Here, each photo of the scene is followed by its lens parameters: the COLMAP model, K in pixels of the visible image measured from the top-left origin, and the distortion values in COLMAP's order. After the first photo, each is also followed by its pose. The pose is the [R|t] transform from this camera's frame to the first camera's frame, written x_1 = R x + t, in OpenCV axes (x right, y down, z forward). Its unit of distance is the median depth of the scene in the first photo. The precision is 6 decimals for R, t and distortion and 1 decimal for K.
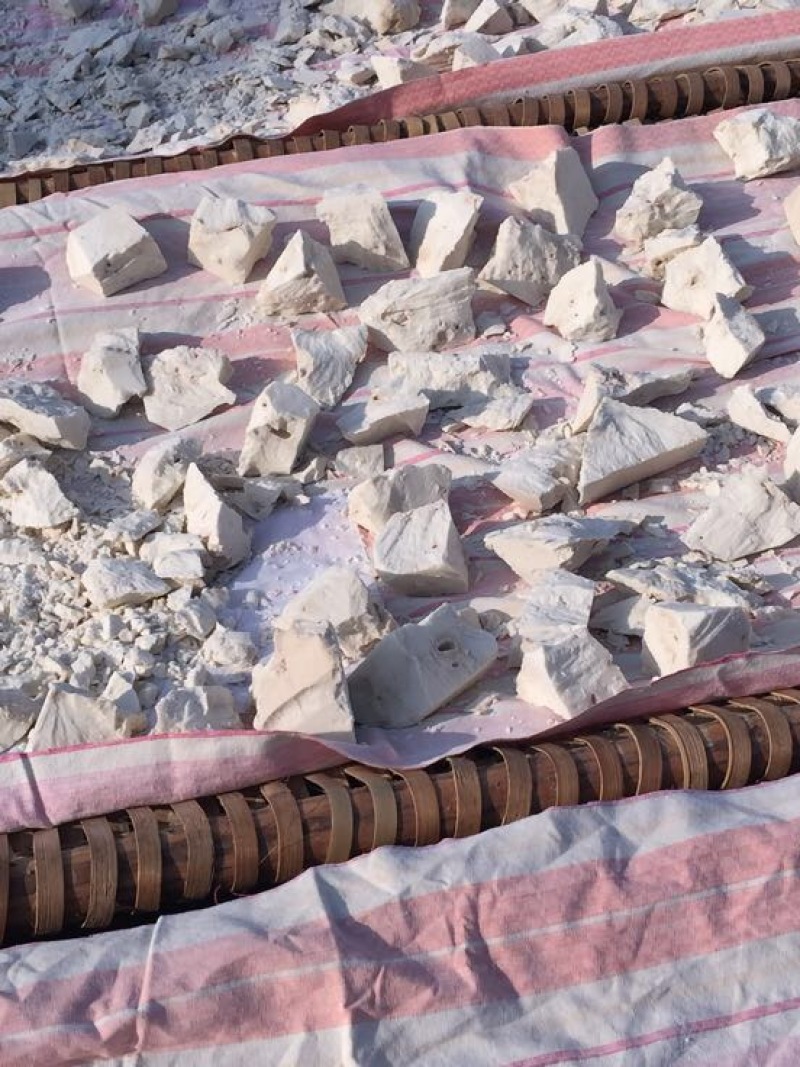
lens RADIAL K [[1701.2, 0, 432.1], [0, 1701.2, 533.5], [0, 0, 1]] dist [0.027029, 0.056174]
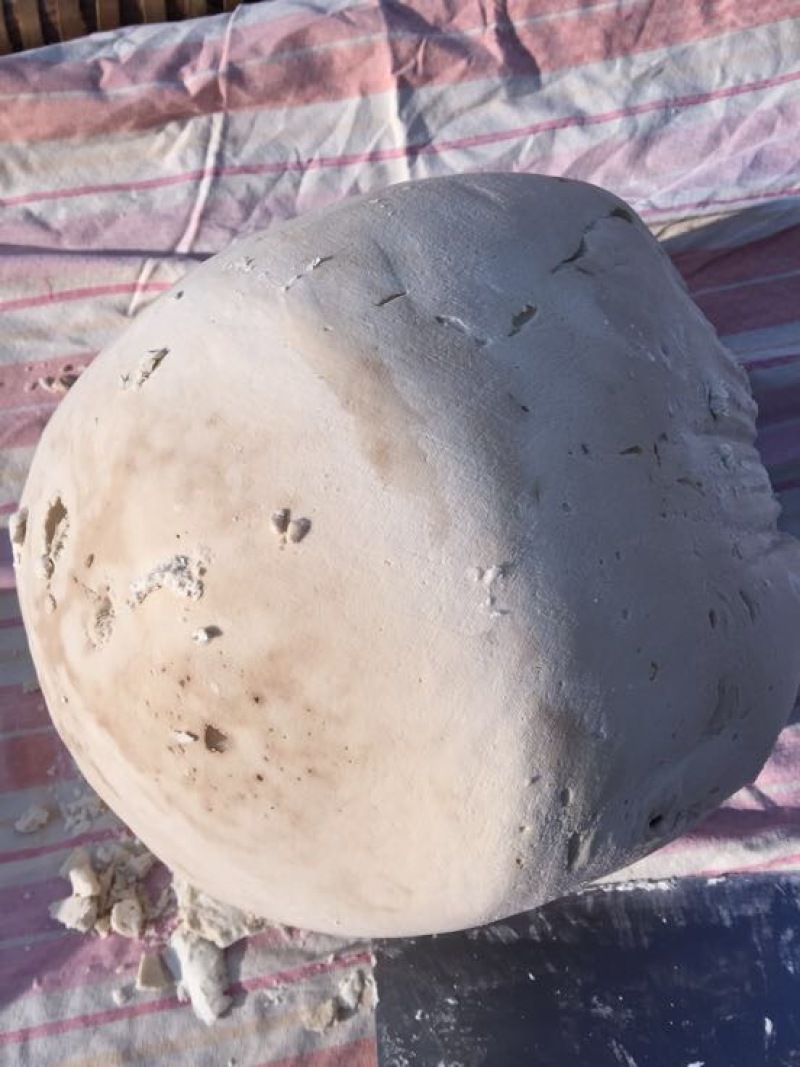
lens RADIAL K [[1701.2, 0, 432.1], [0, 1701.2, 533.5], [0, 0, 1]] dist [0.027029, 0.056174]
pose [[0.999637, 0.020762, -0.017188, 0.003764], [-0.008074, 0.839065, 0.543971, -0.106149], [0.025716, -0.543635, 0.838928, -0.182495]]
